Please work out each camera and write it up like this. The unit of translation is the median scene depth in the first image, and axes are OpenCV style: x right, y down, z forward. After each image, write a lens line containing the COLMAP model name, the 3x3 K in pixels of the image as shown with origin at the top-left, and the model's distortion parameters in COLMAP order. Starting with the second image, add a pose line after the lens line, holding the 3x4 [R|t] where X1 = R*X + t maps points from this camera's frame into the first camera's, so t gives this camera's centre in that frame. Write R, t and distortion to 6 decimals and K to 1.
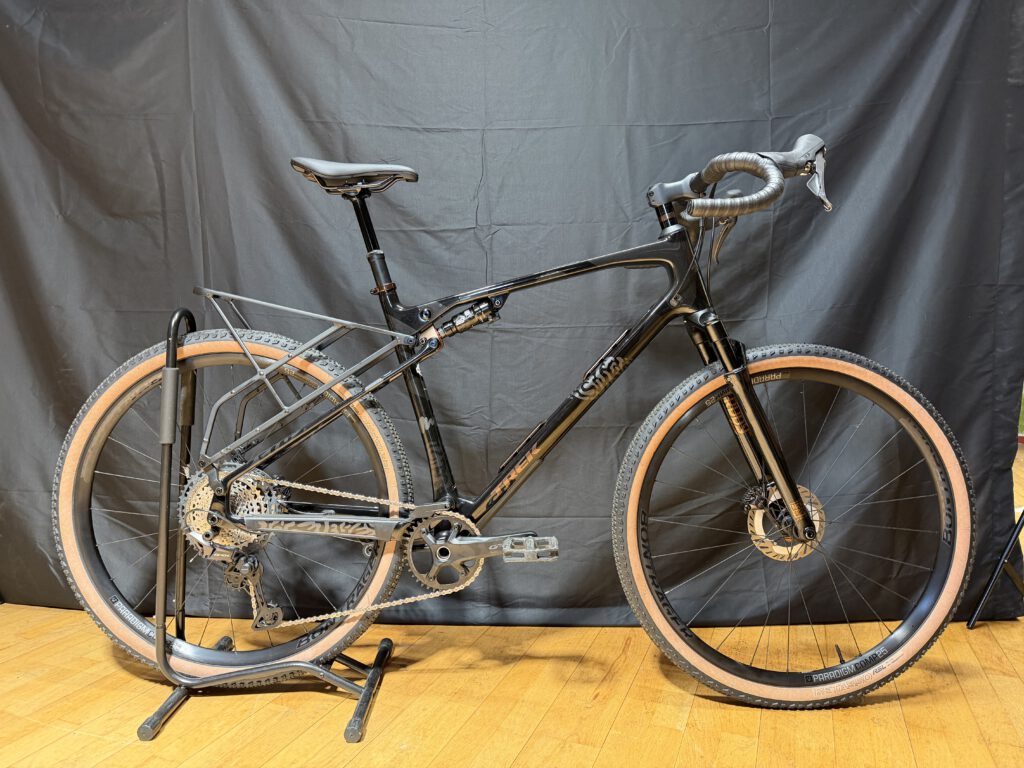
lens RADIAL K [[714.7, 0, 501.1], [0, 714.7, 391.9], [0, 0, 1]] dist [0.003372, -0.034559]
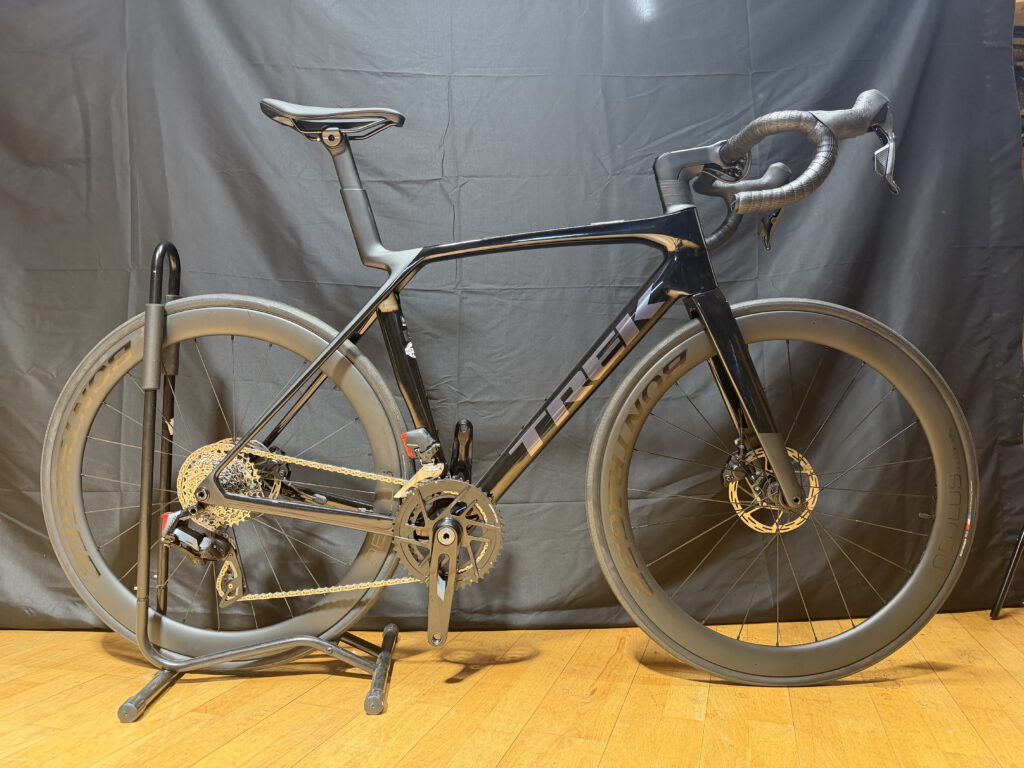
lens RADIAL K [[714.7, 0, 504.7], [0, 714.7, 391.3], [0, 0, 1]] dist [0.003372, -0.034559]
pose [[0.997304, -0.006562, 0.073085, -0.023813], [0.014053, 0.994638, -0.102462, 0.133429], [-0.072021, 0.103213, 0.992048, 0.119518]]
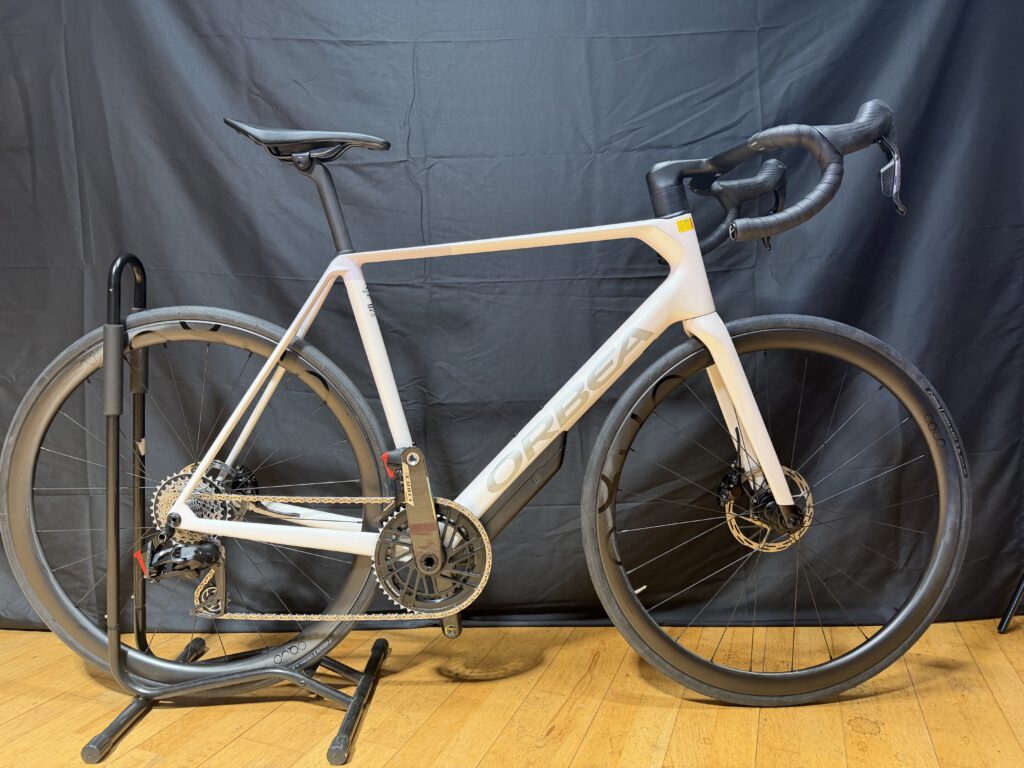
lens RADIAL K [[714.7, 0, 509.0], [0, 714.7, 391.0], [0, 0, 1]] dist [0.003372, -0.034559]
pose [[0.999634, -0.013797, 0.023257, 0.059580], [0.013769, 0.999904, 0.001368, 0.037789], [-0.023274, -0.001047, 0.999729, 0.167514]]
